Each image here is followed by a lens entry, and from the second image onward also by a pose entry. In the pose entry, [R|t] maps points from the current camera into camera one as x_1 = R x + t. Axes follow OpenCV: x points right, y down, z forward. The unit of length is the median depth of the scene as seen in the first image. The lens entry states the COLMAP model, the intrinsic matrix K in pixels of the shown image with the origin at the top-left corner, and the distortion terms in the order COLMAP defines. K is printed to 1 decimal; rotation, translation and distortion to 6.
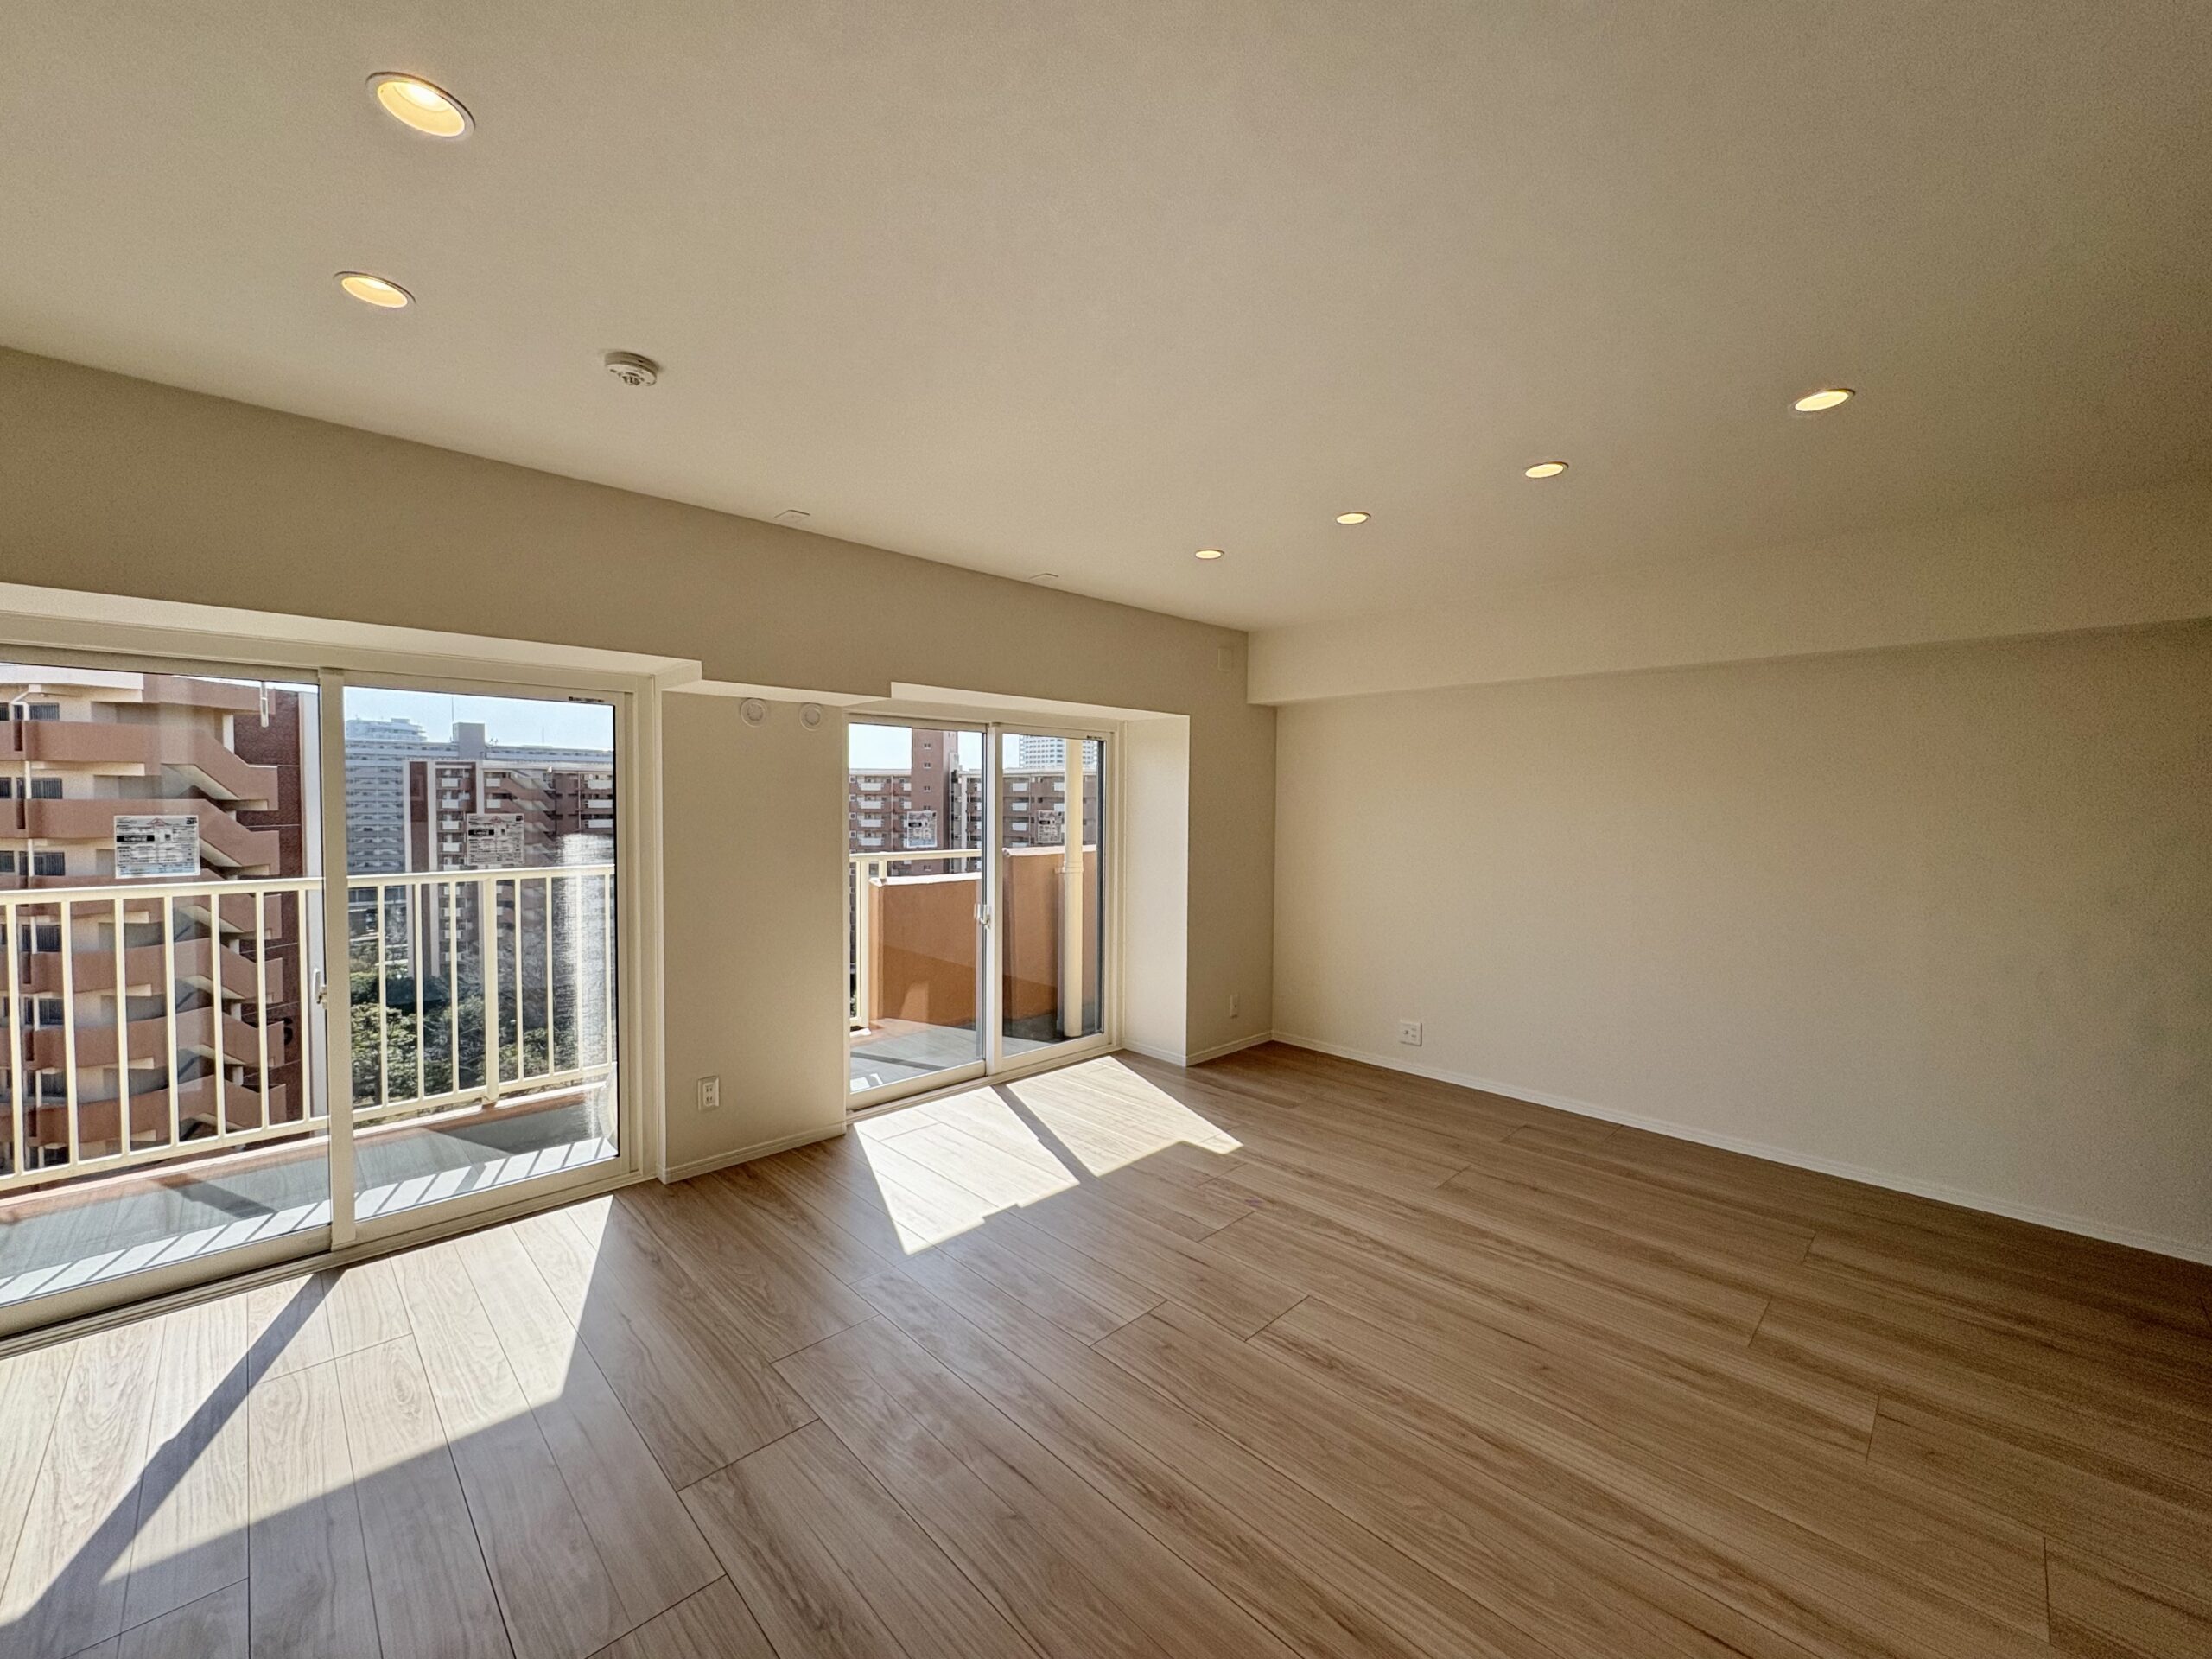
lens RADIAL K [[880.1, 0, 1106.0], [0, 880.1, 829.5], [0, 0, 1]] dist [0.001533, -0.000162]
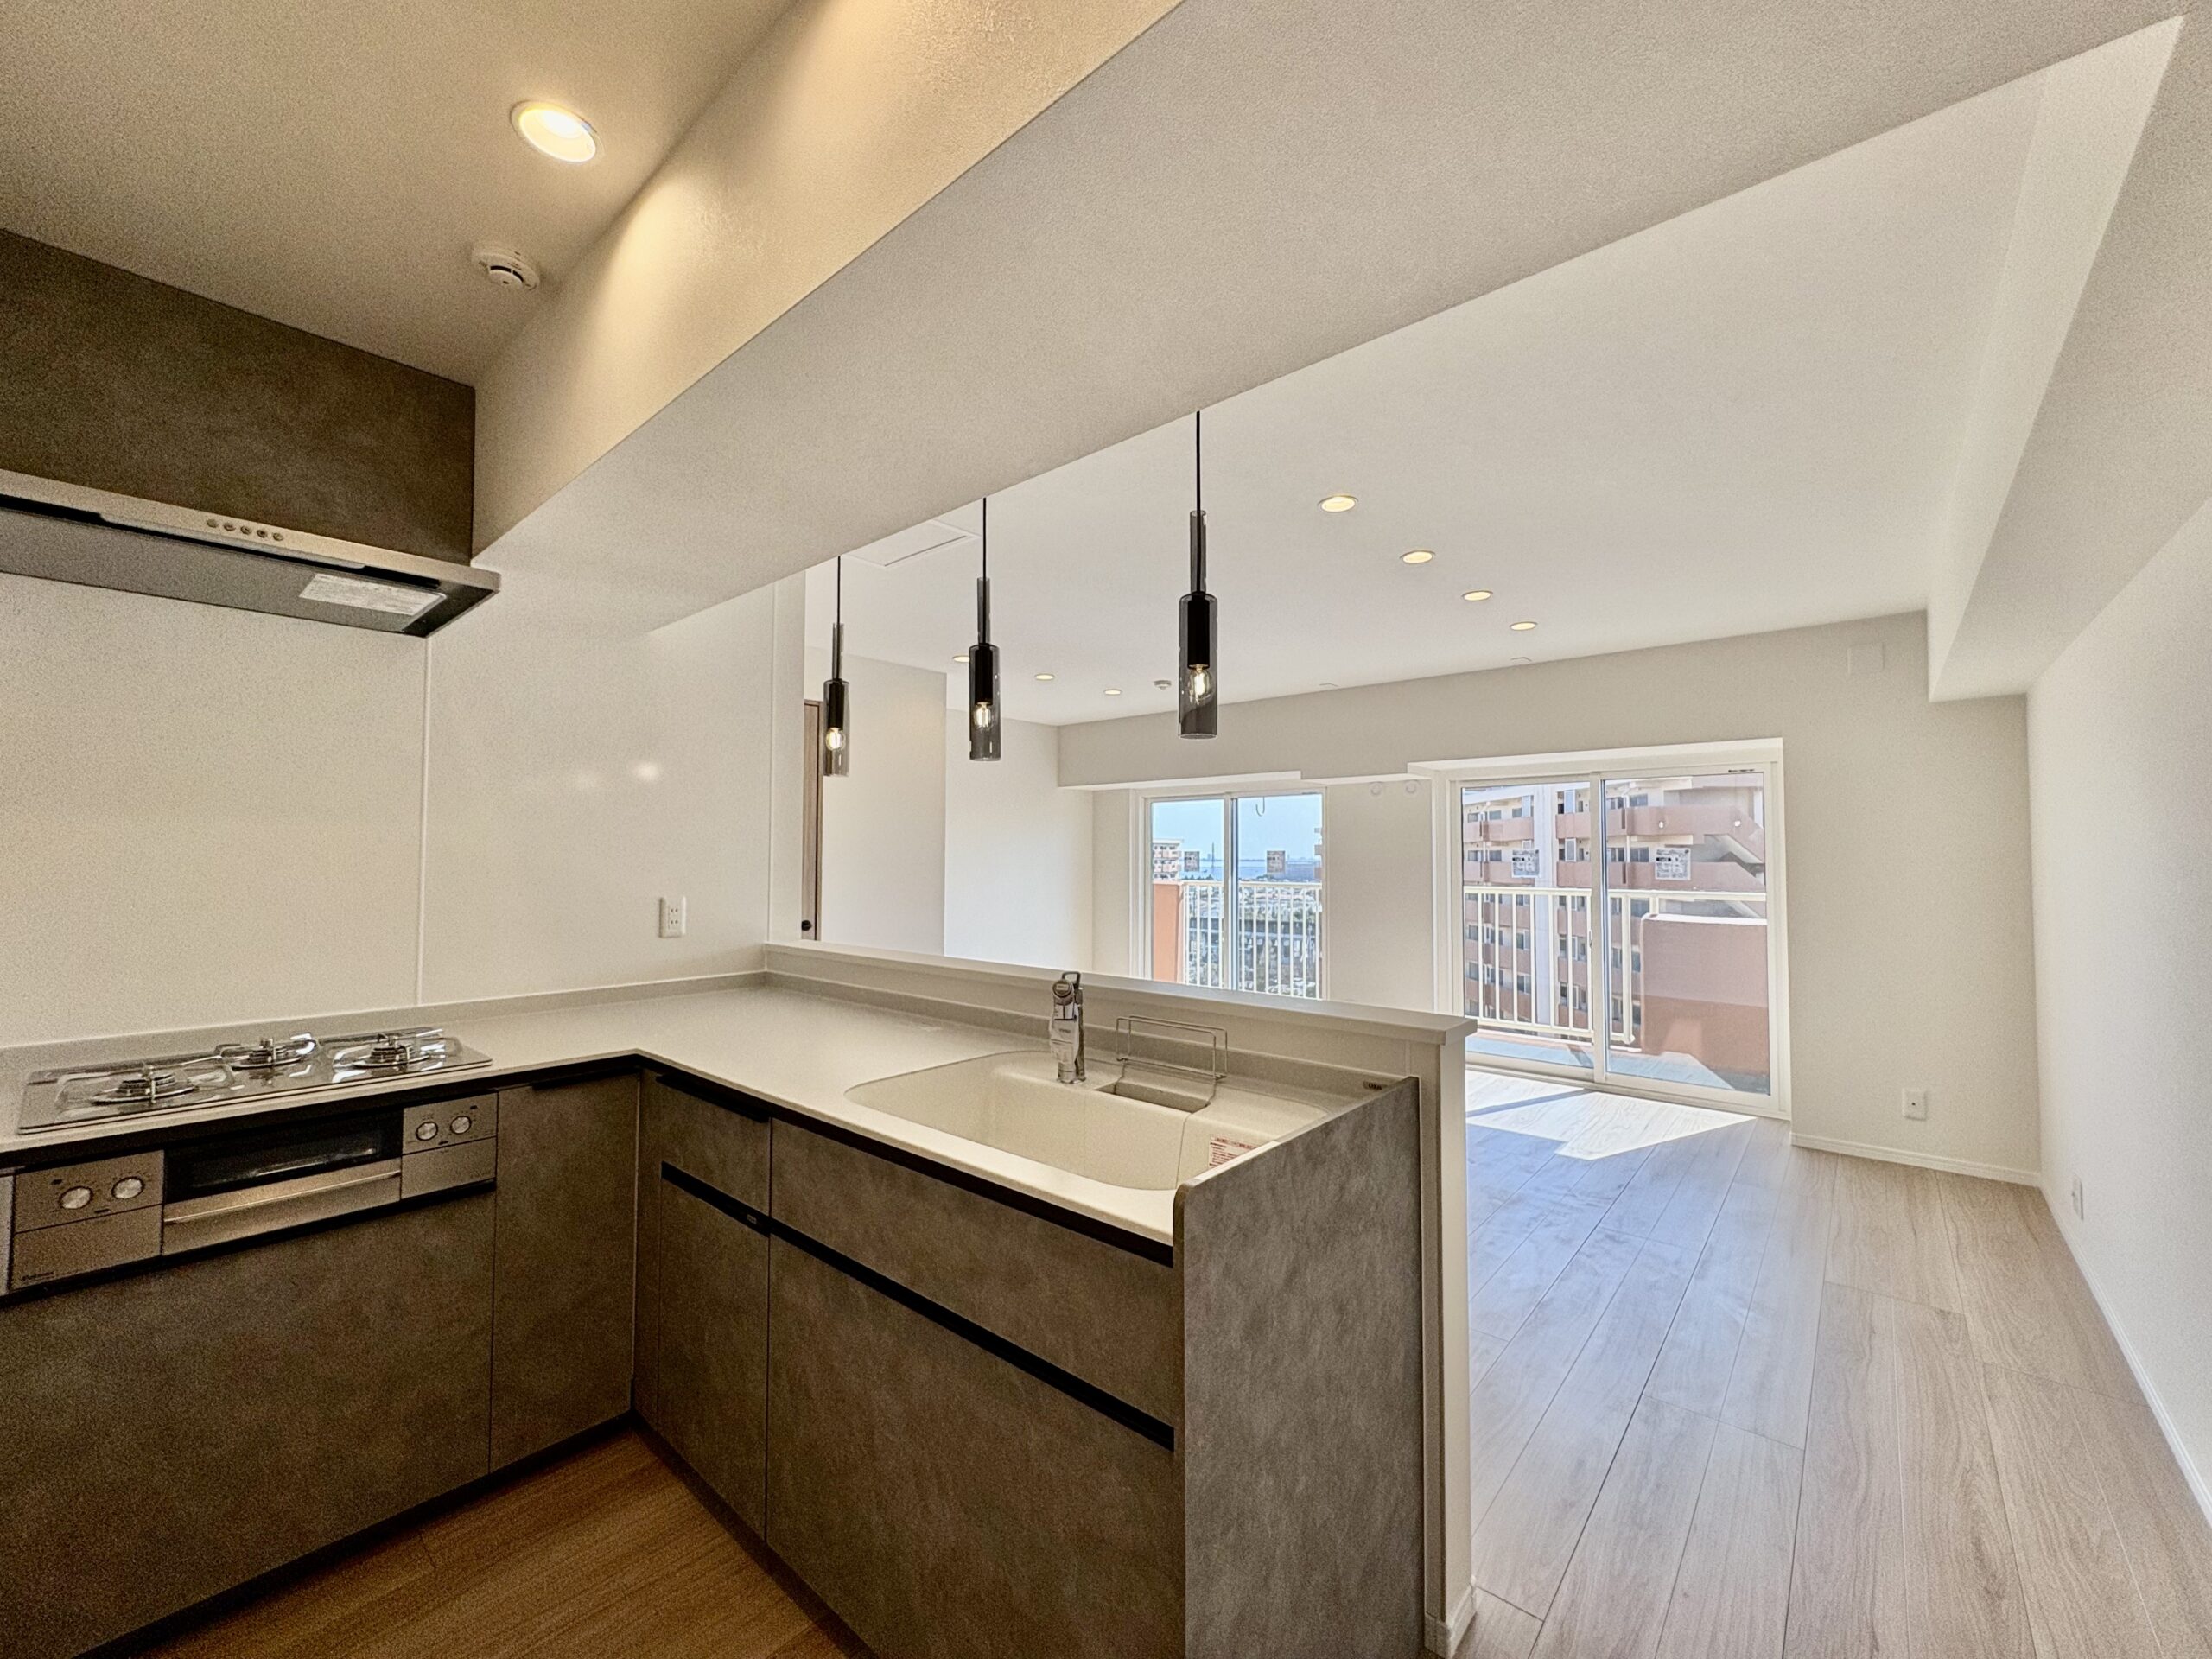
lens RADIAL K [[880.1, 0, 1106.0], [0, 880.1, 829.5], [0, 0, 1]] dist [0.001533, -0.000162]
pose [[0.076178, -0.039714, -0.996303, 1.287728], [-0.036099, 0.998442, -0.042559, 0.034563], [0.996441, 0.039208, 0.074626, 0.367907]]
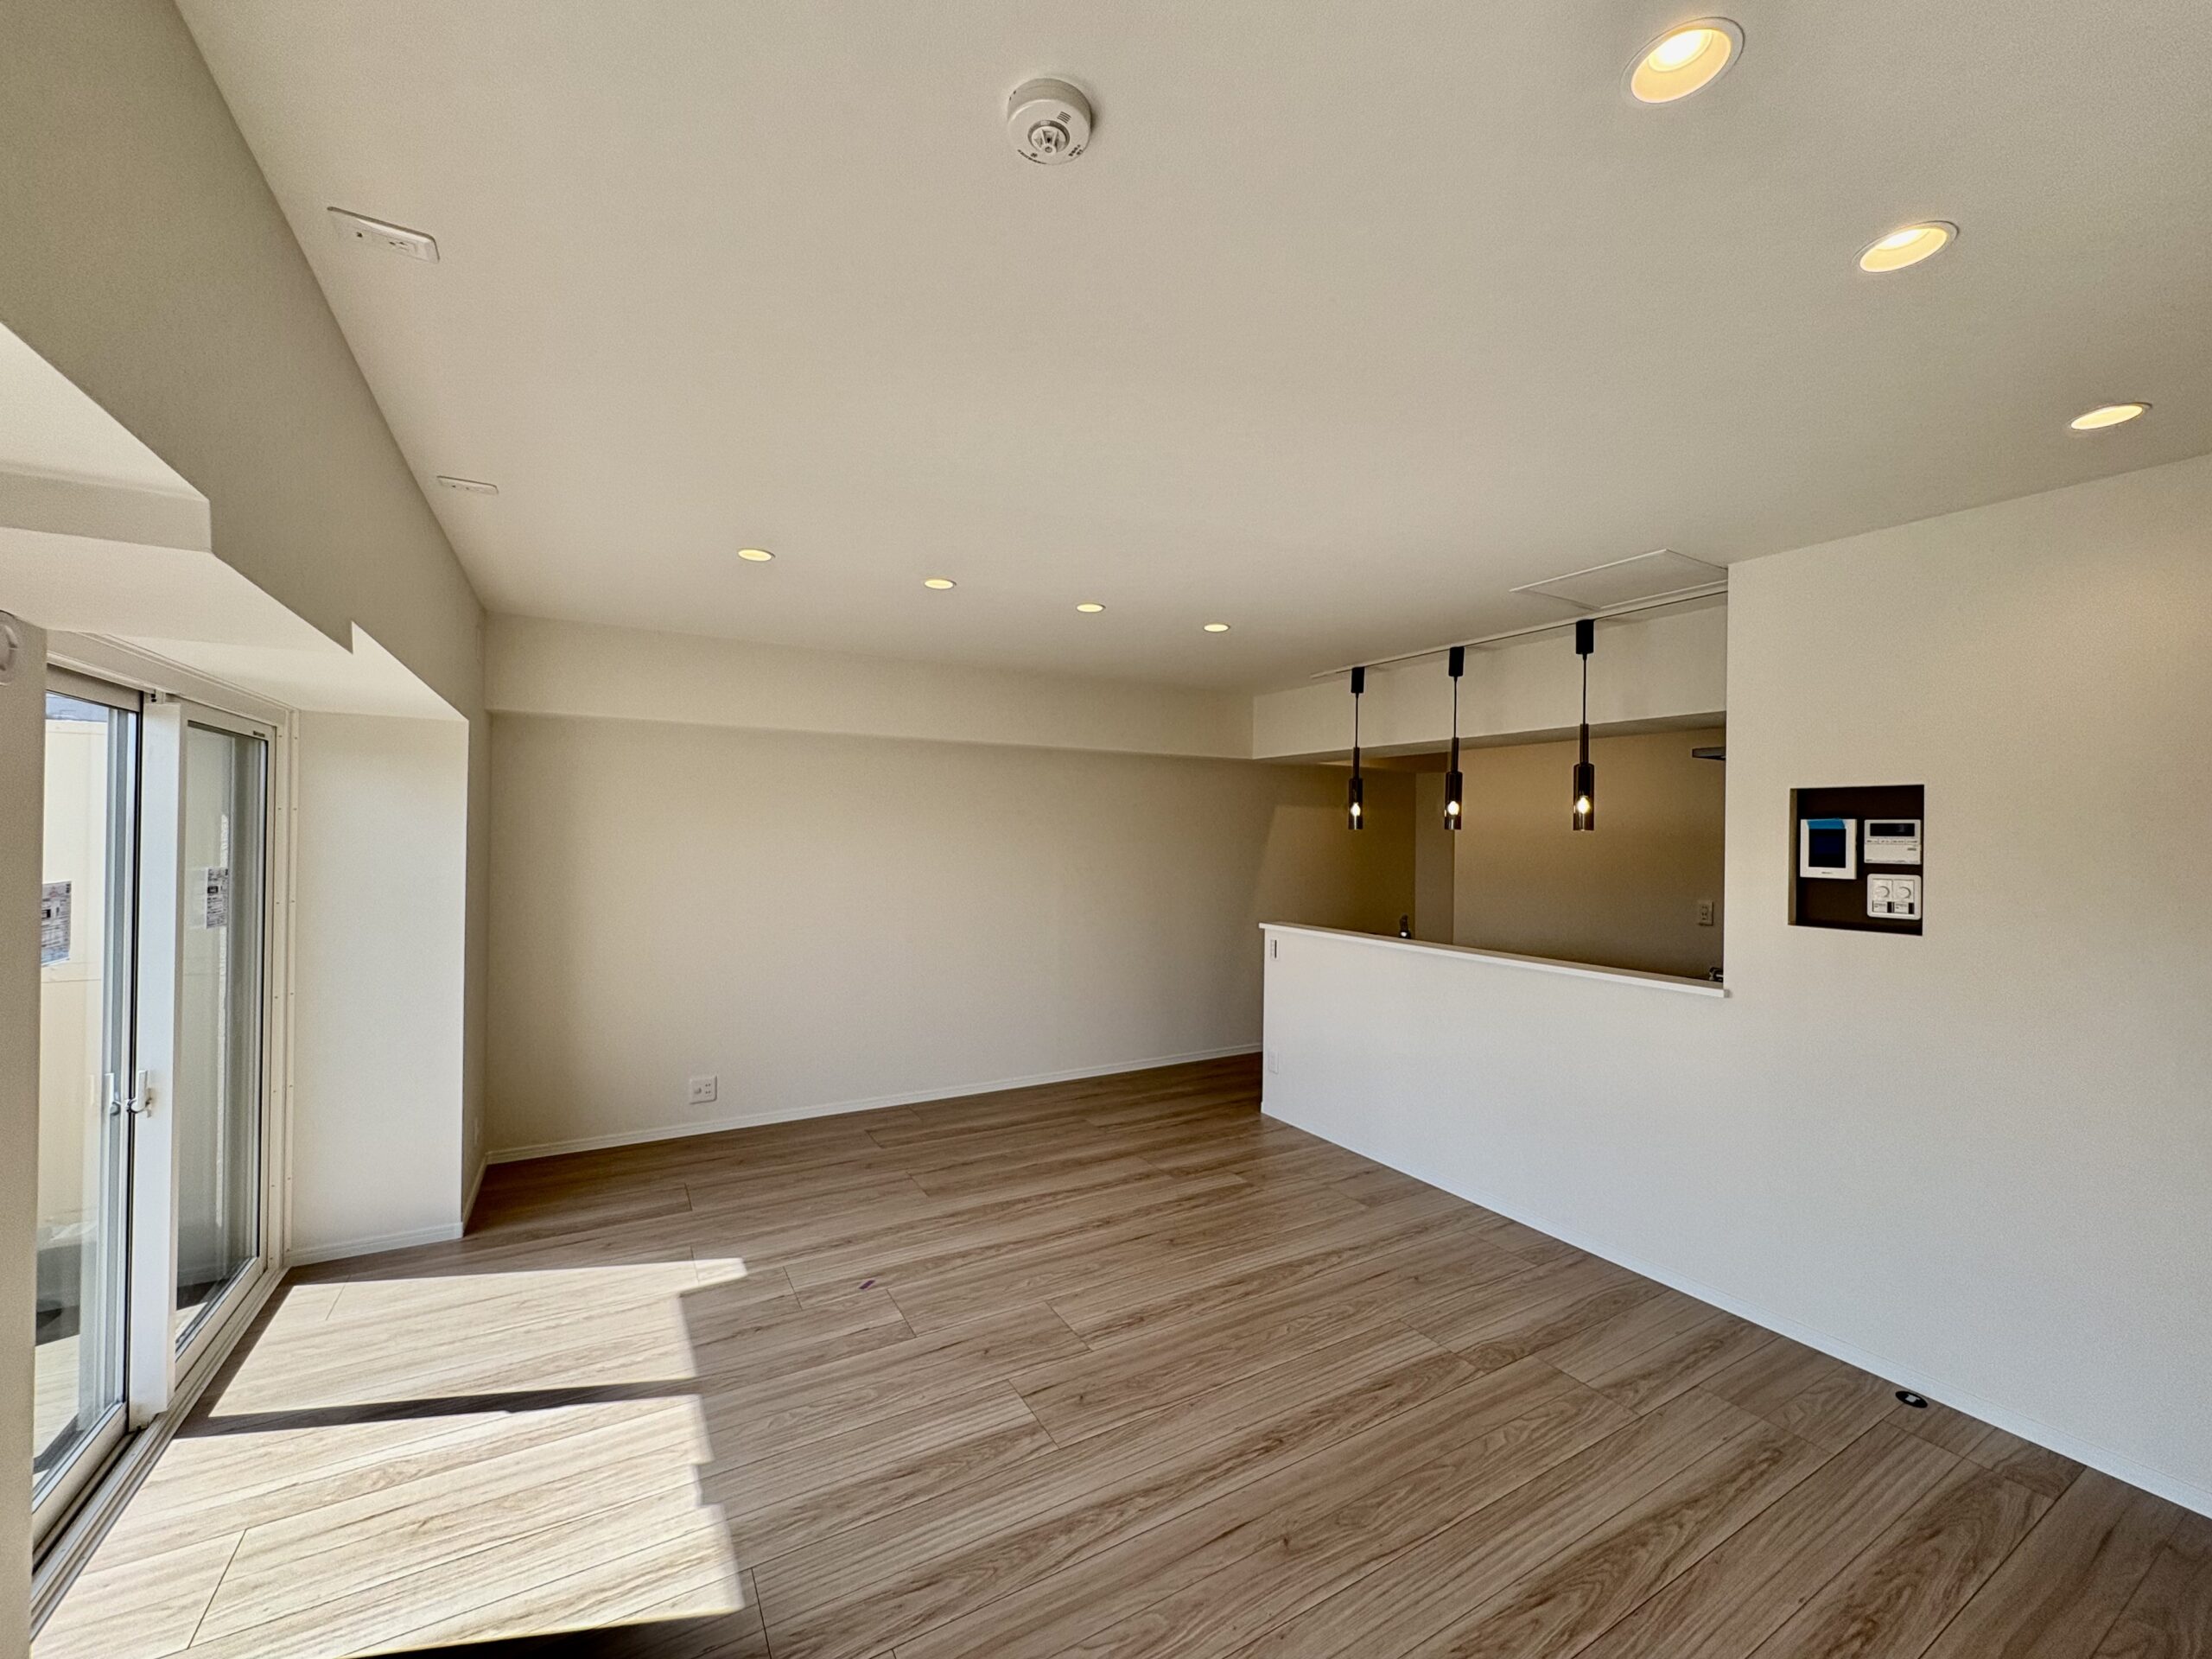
lens RADIAL K [[880.1, 0, 1106.0], [0, 880.1, 829.5], [0, 0, 1]] dist [0.001533, -0.000162]
pose [[0.244840, -0.000460, 0.969563, -0.627632], [0.021358, 0.999760, -0.004919, -0.042488], [-0.969328, 0.021913, 0.244791, 0.490552]]
